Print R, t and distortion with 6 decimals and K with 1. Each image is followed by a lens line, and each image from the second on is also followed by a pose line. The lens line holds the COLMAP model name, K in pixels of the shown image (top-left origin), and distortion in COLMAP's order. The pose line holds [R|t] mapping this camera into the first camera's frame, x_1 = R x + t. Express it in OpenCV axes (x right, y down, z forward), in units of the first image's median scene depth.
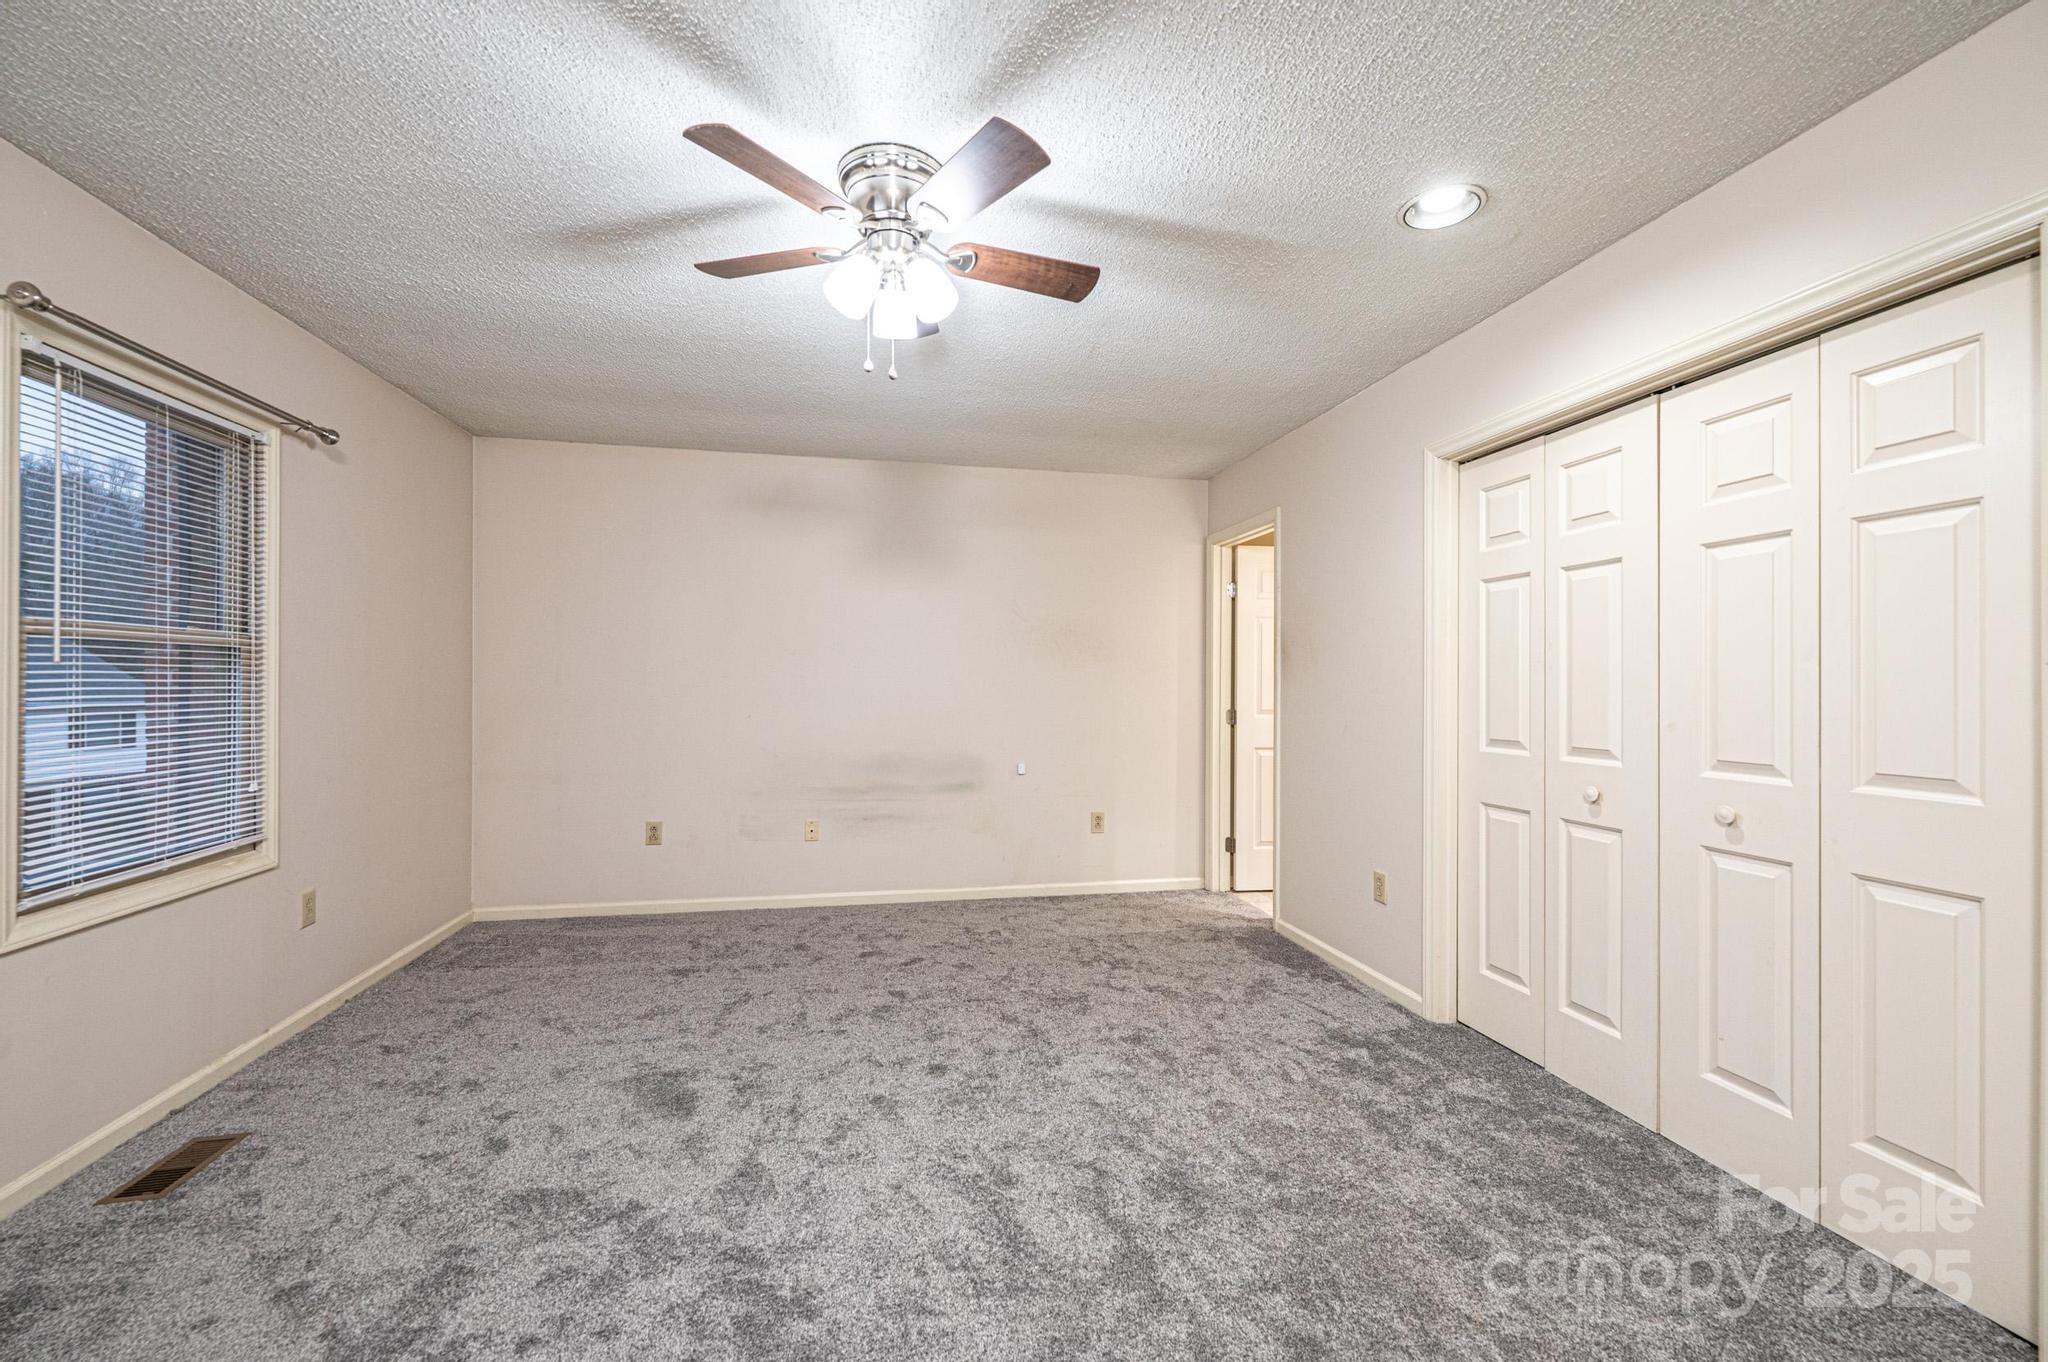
lens RADIAL K [[808.8, 0, 1024.0], [0, 808.8, 681.0], [0, 0, 1]] dist [-0.001039, 0.000029]
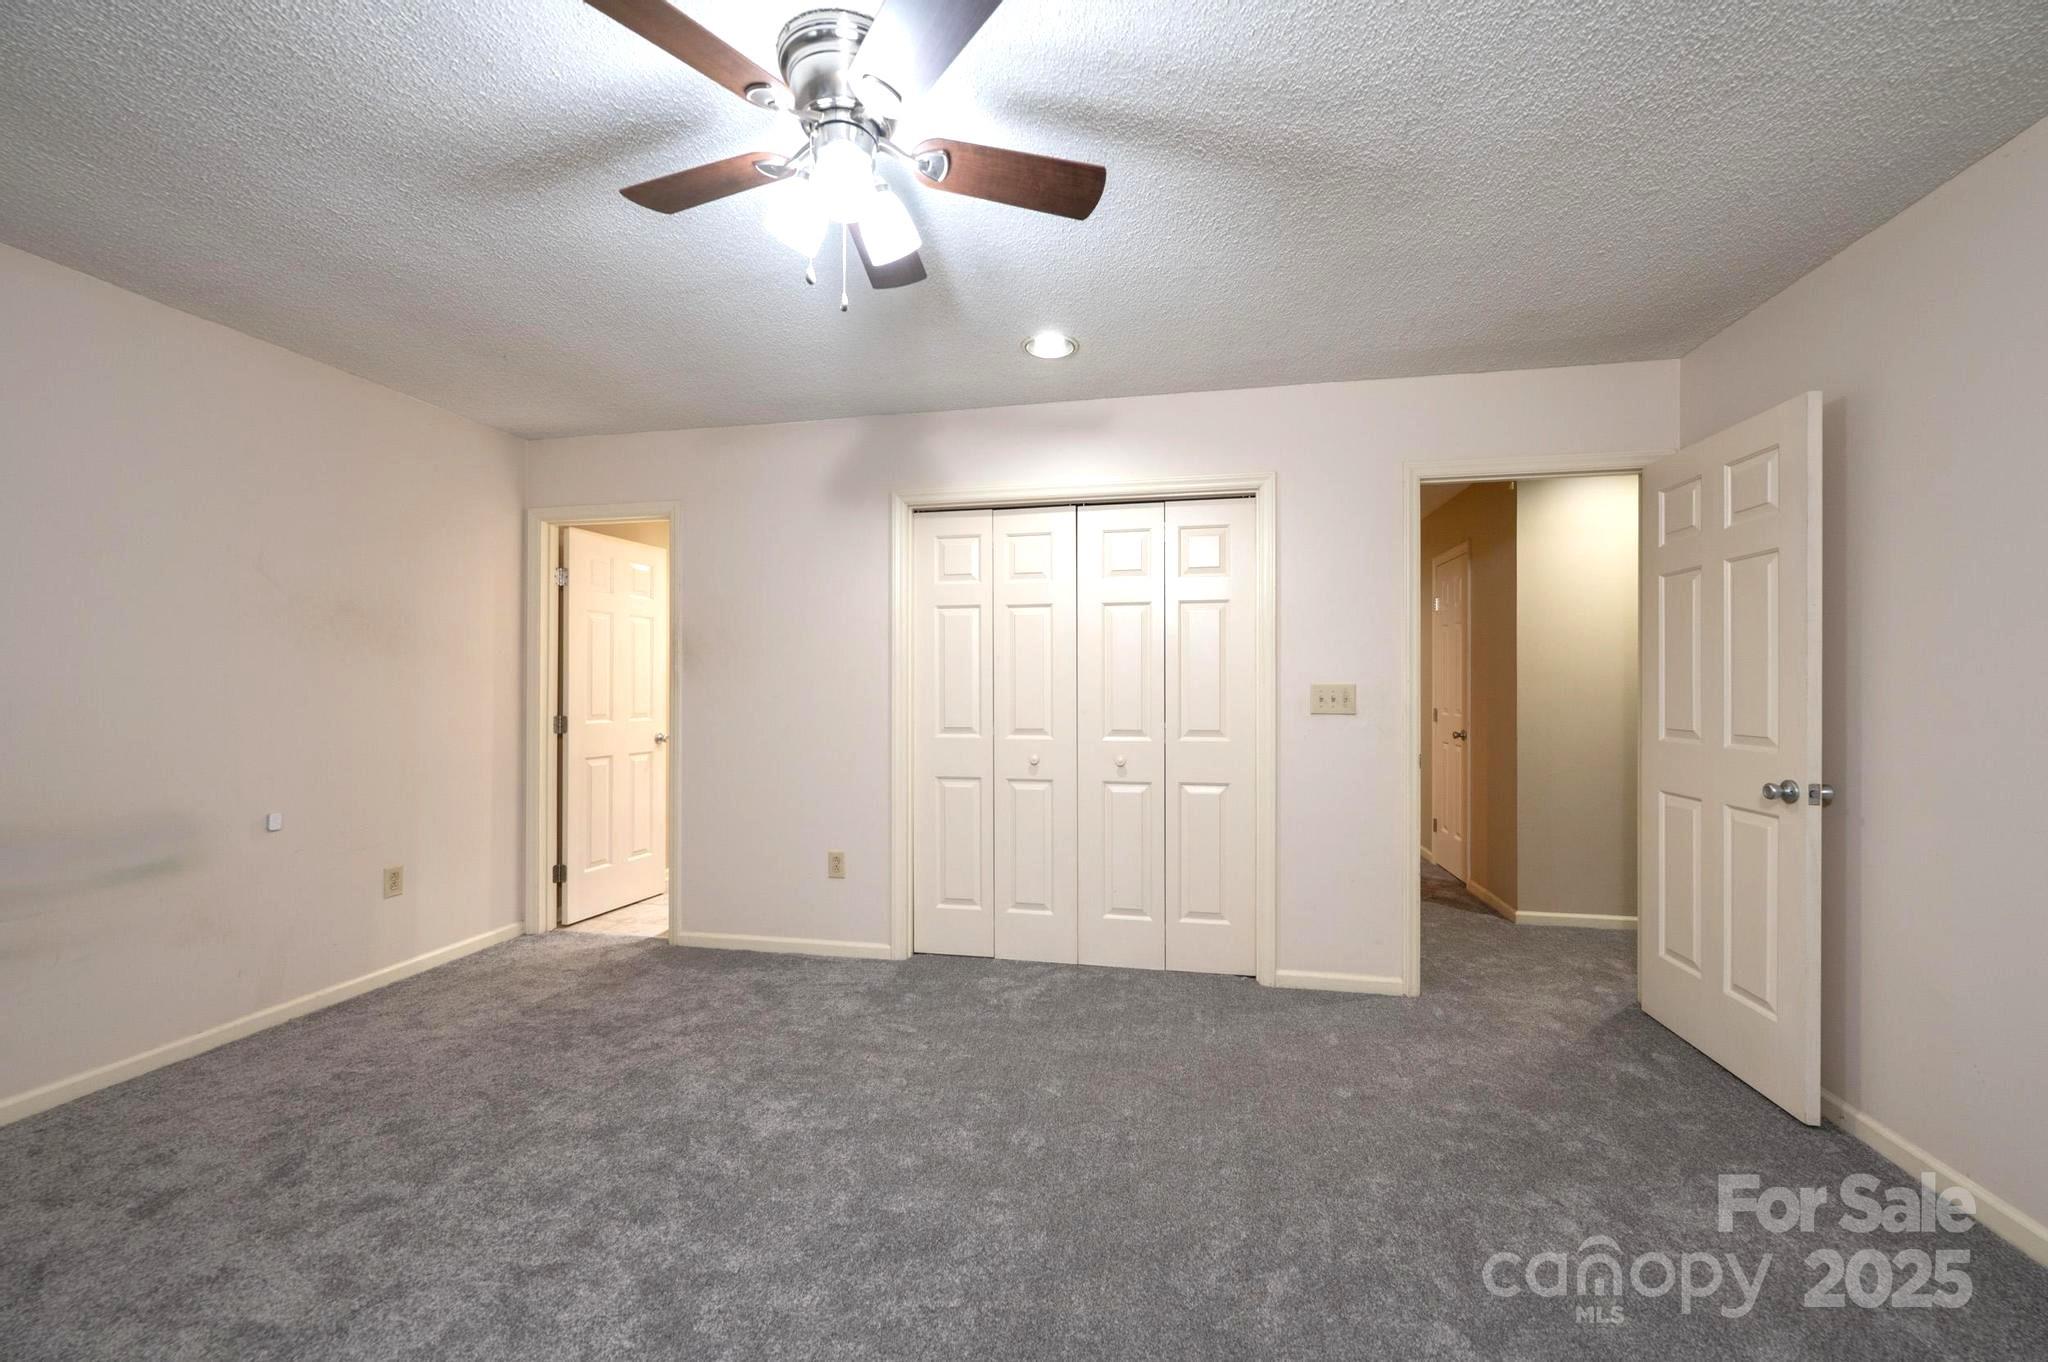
lens RADIAL K [[805.2, 0, 1024.0], [0, 805.2, 681.0], [0, 0, 1]] dist [0.000747, 0.000320]
pose [[0.400891, 0.003447, 0.916119, -0.488637], [-0.001689, 0.999994, -0.003023, -0.000313], [-0.916124, -0.000336, 0.400895, 0.302728]]
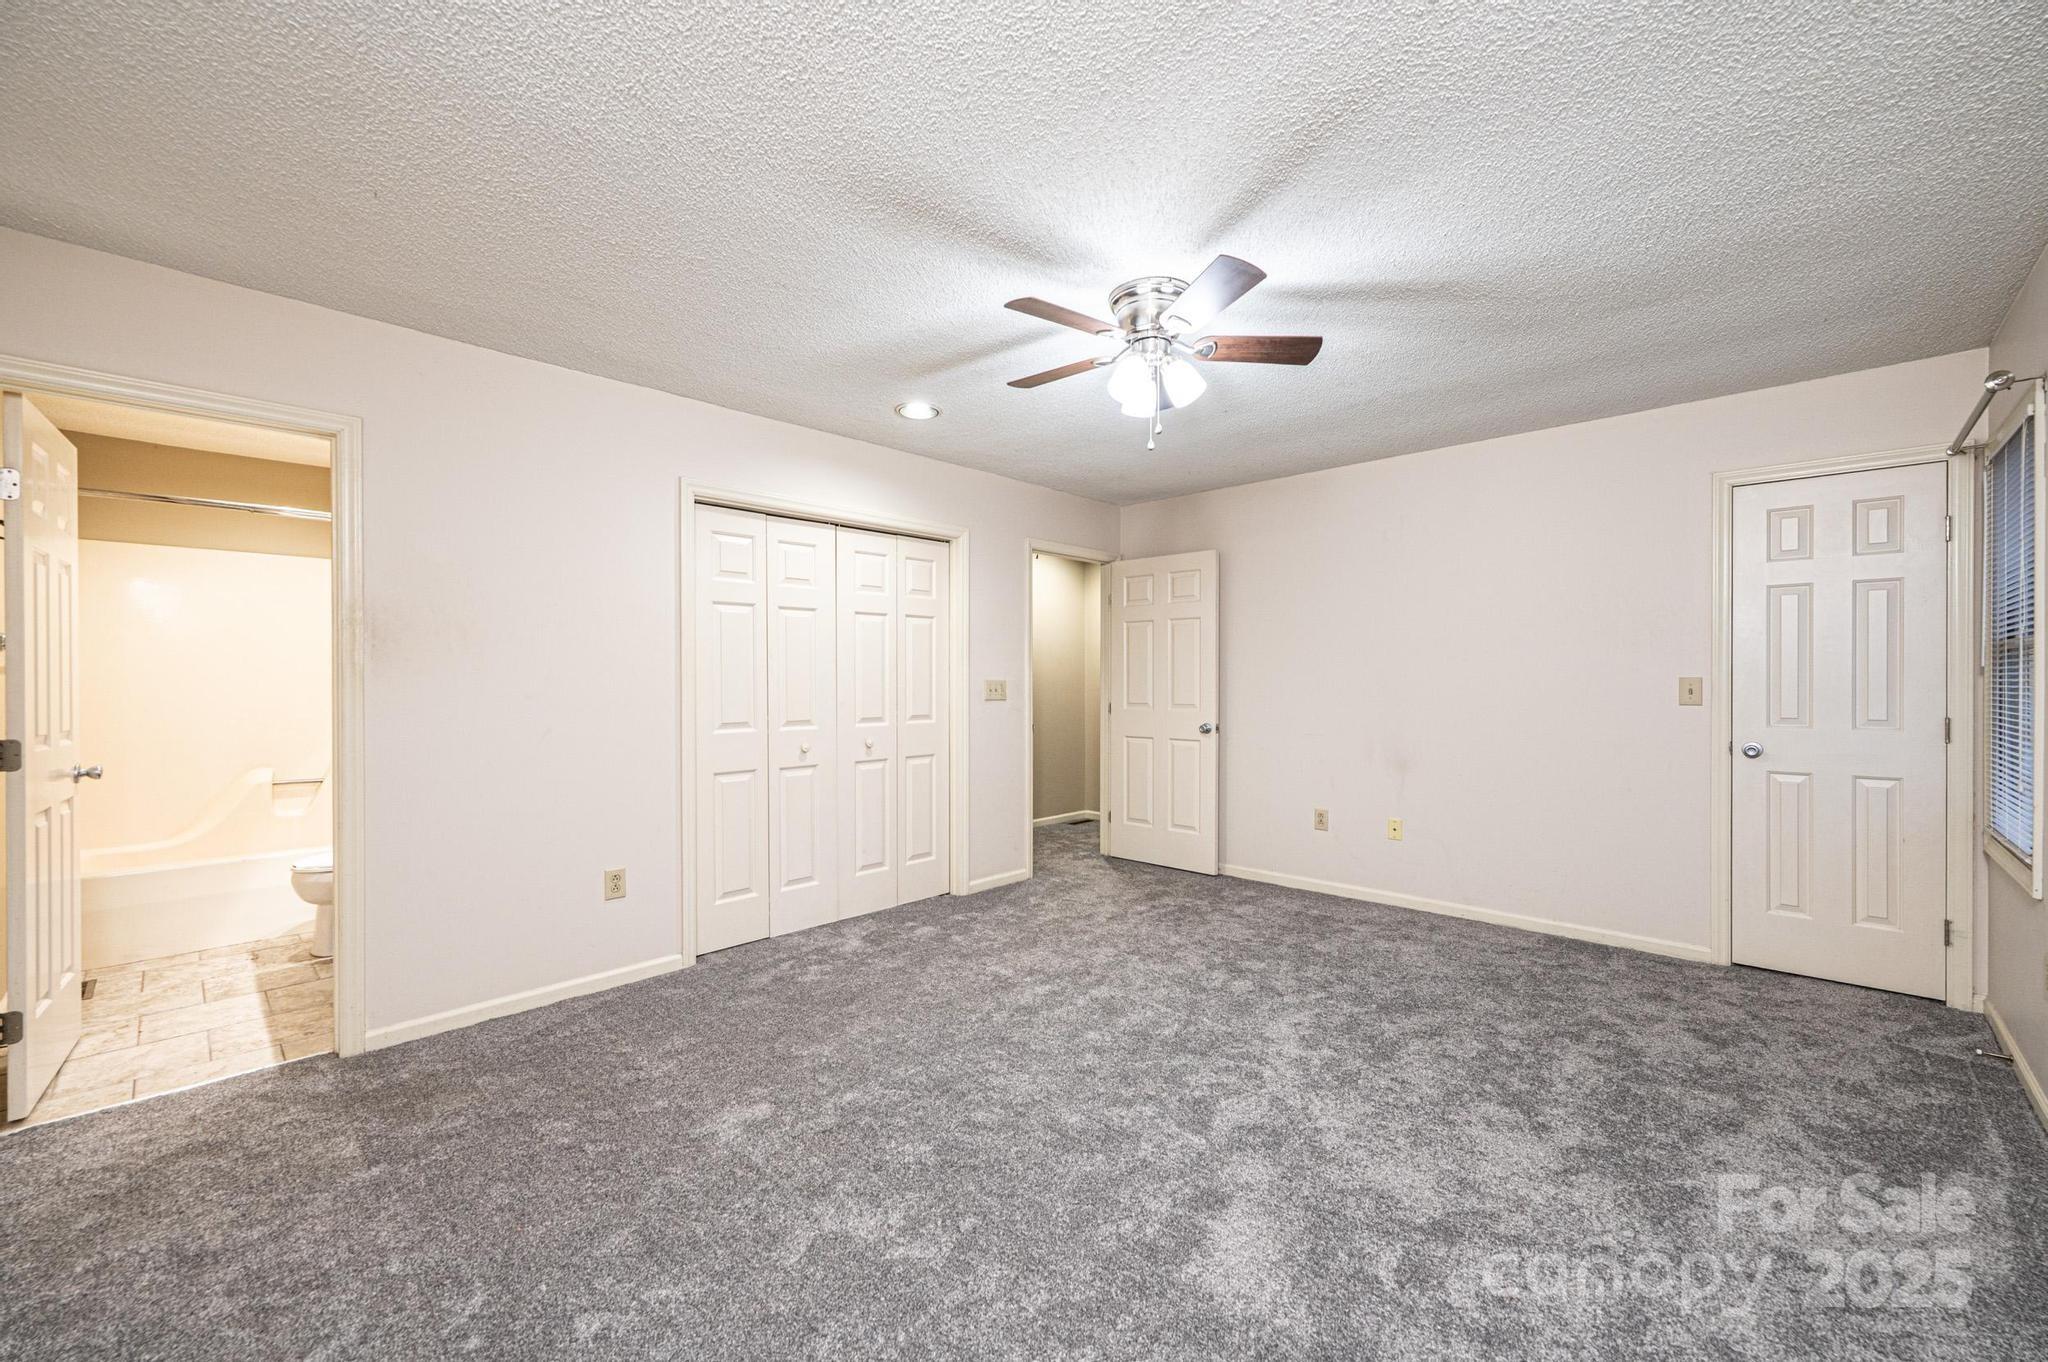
lens RADIAL K [[805.2, 0, 1024.0], [0, 805.2, 681.0], [0, 0, 1]] dist [0.000747, 0.000320]
pose [[-0.553235, -0.005193, 0.833009, -0.671550], [-0.003084, 0.999986, 0.004186, -0.003701], [-0.833019, -0.000253, -0.553244, 1.117351]]
